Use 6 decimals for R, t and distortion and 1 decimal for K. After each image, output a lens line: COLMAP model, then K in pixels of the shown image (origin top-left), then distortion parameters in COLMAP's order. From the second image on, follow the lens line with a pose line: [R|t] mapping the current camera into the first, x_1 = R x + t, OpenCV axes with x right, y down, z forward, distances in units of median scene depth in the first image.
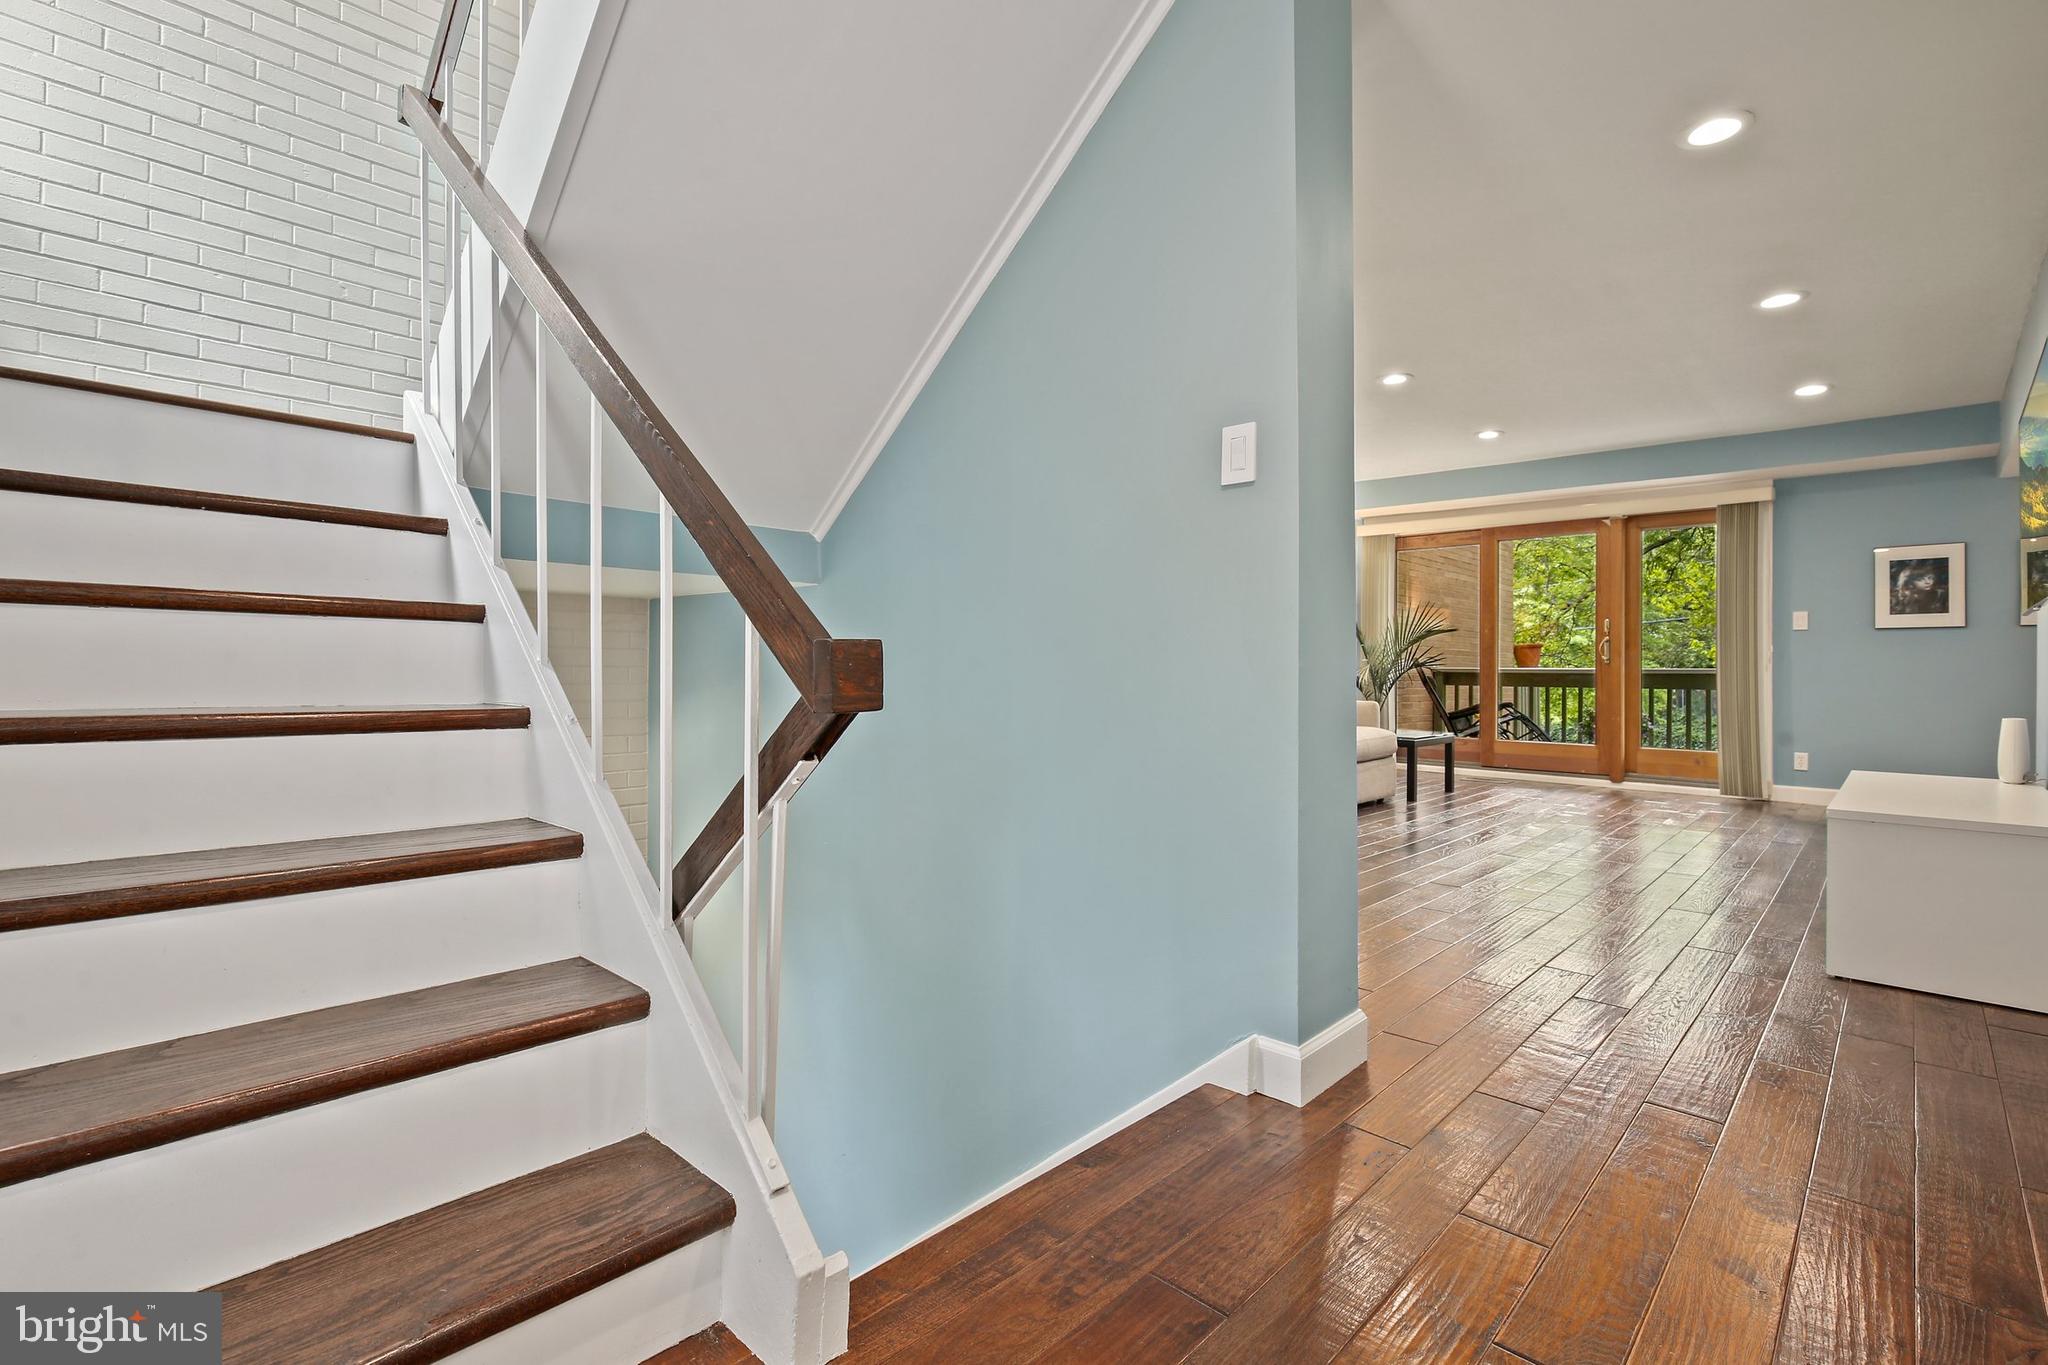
lens RADIAL K [[935.2, 0, 1019.4], [0, 935.2, 665.9], [0, 0, 1]] dist [-0.002257, 0.000537]
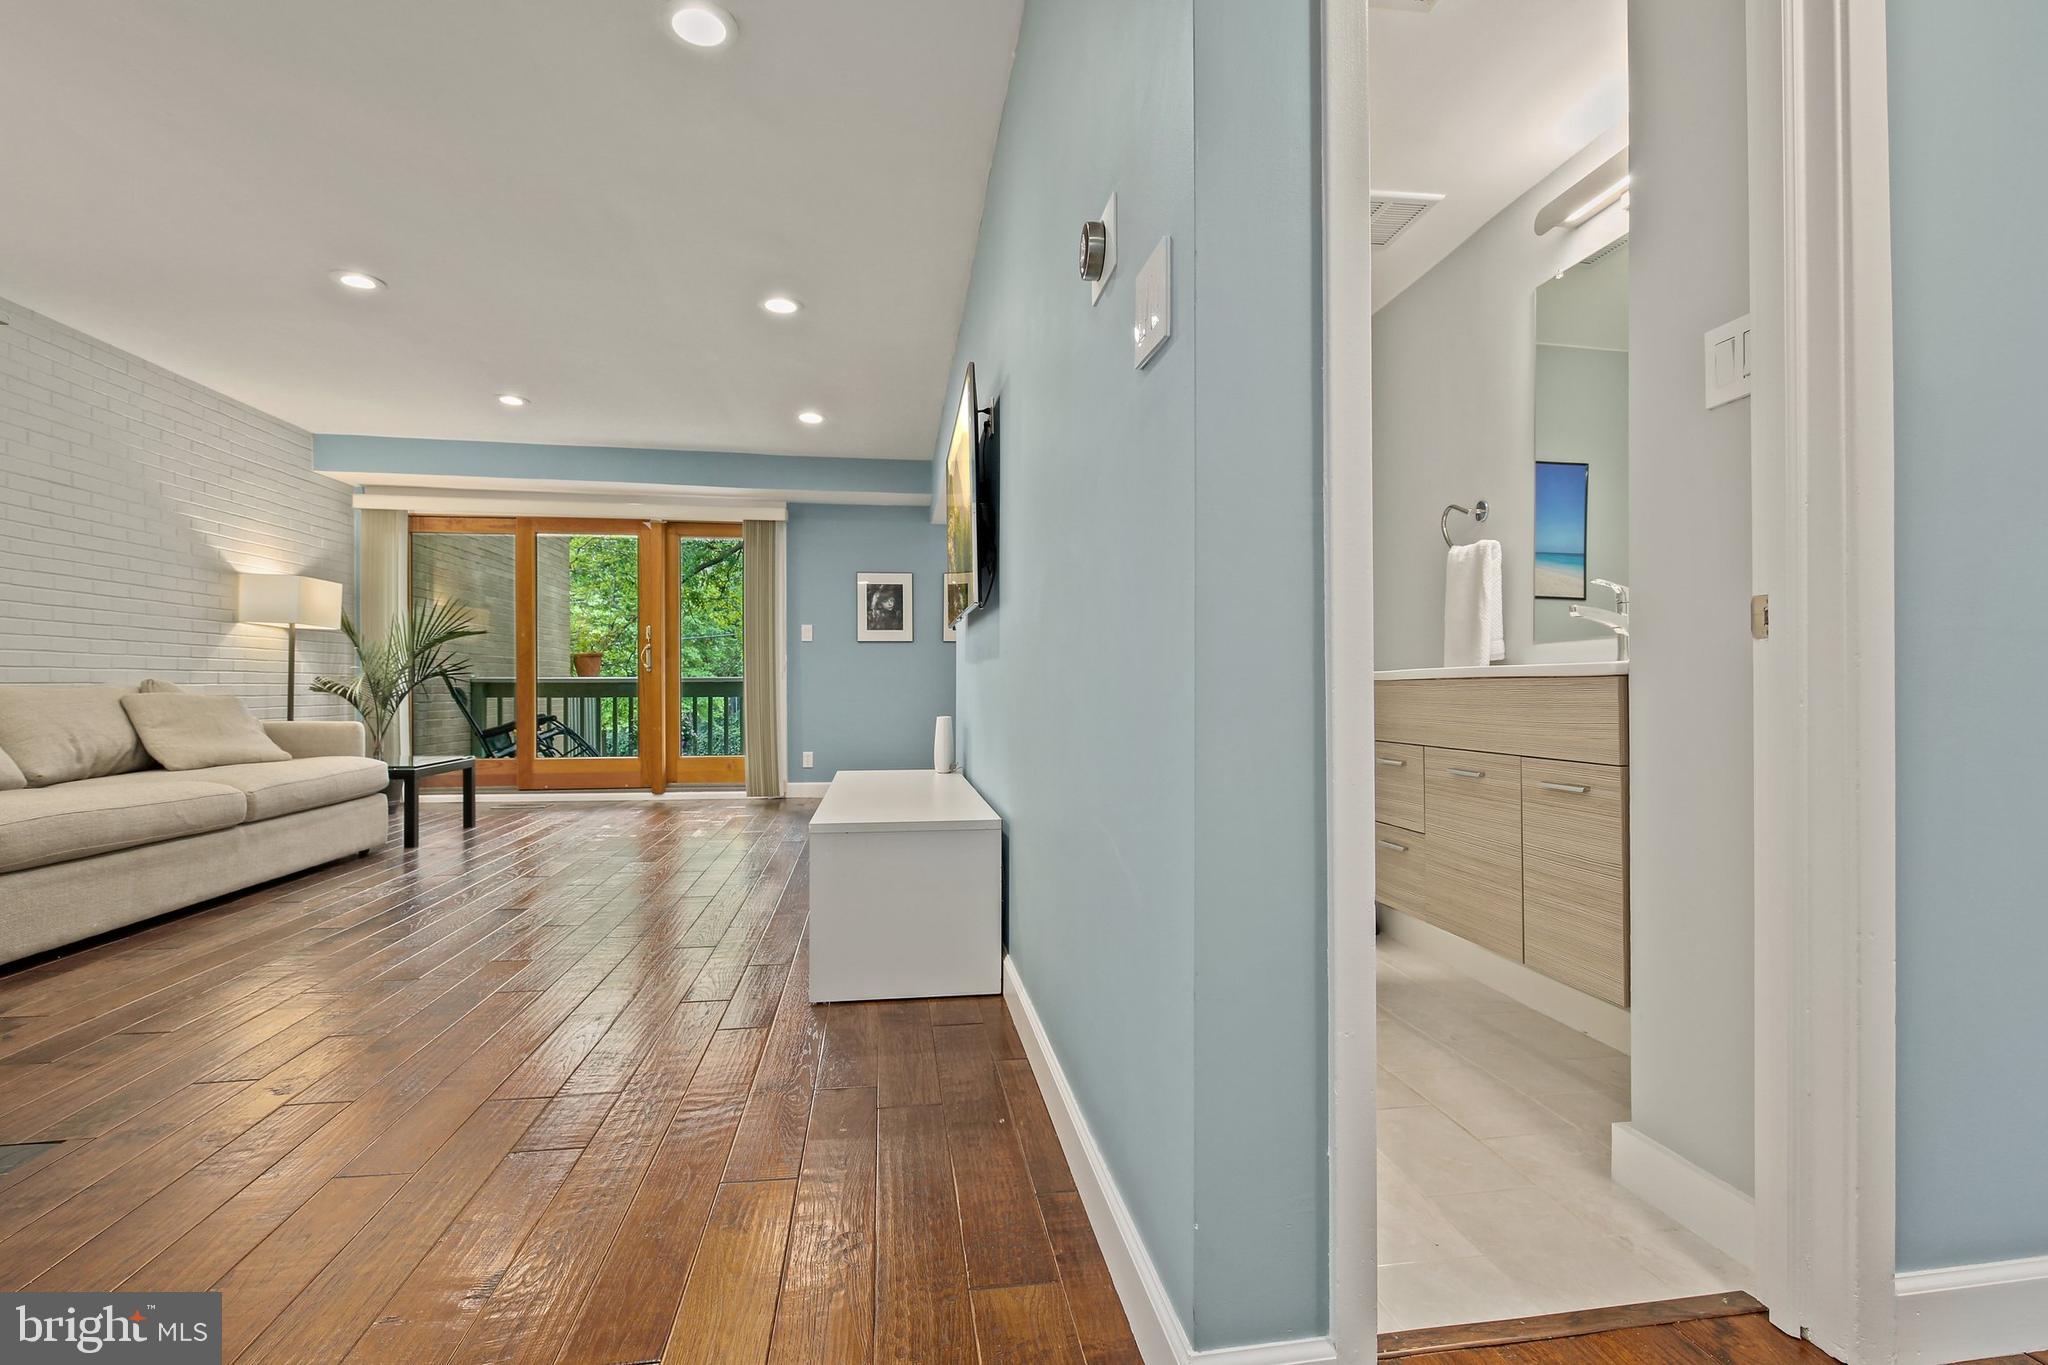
lens RADIAL K [[935.2, 0, 1025.2], [0, 935.2, 677.4], [0, 0, 1]] dist [-0.002257, 0.000537]
pose [[0.611503, -0.003248, 0.791236, 0.110562], [0.003542, 0.999993, 0.001367, 0.003470], [-0.791234, 0.001967, 0.611510, 0.110873]]
